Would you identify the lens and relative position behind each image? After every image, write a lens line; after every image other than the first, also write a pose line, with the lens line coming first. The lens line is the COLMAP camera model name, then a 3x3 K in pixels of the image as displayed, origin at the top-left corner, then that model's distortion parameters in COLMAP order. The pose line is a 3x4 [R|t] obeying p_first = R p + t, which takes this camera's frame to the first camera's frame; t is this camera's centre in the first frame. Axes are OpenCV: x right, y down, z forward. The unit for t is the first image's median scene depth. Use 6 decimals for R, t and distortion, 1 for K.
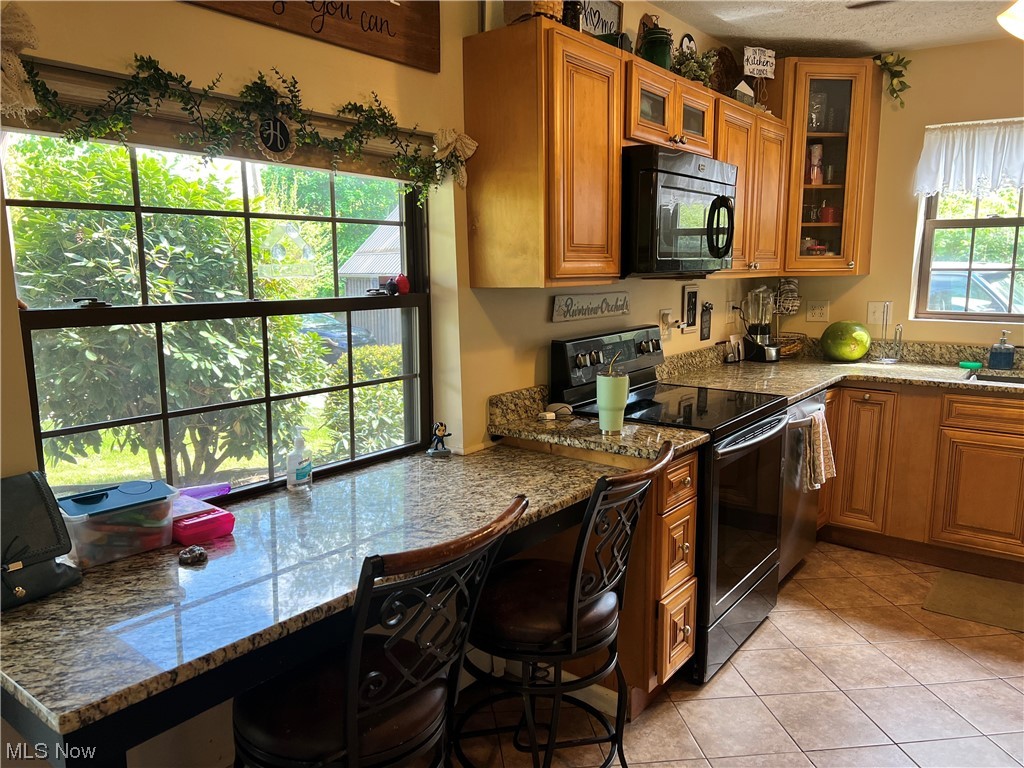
lens RADIAL K [[765.6, 0, 510.8], [0, 765.6, 387.8], [0, 0, 1]] dist [0.065322, -0.080357]
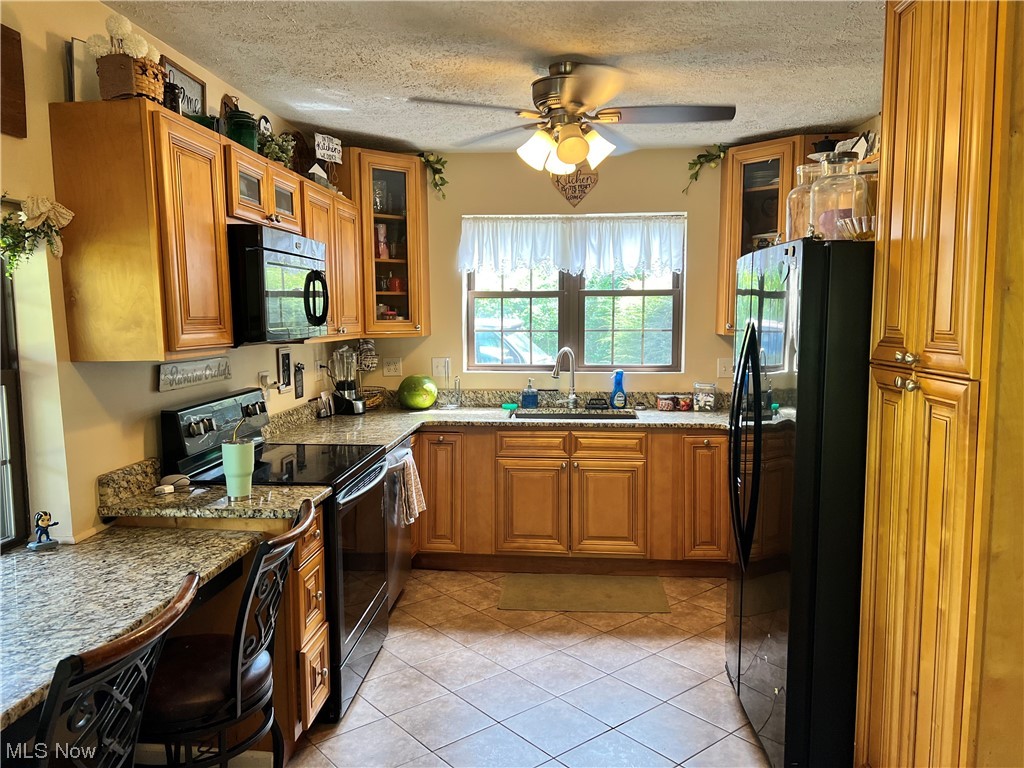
lens RADIAL K [[765.6, 0, 510.5], [0, 765.6, 380.3], [0, 0, 1]] dist [0.065322, -0.080357]
pose [[0.842941, -0.045494, 0.536078, -0.103186], [0.083381, 0.995426, -0.046634, -0.018904], [-0.531505, 0.084009, 0.842879, -0.075768]]
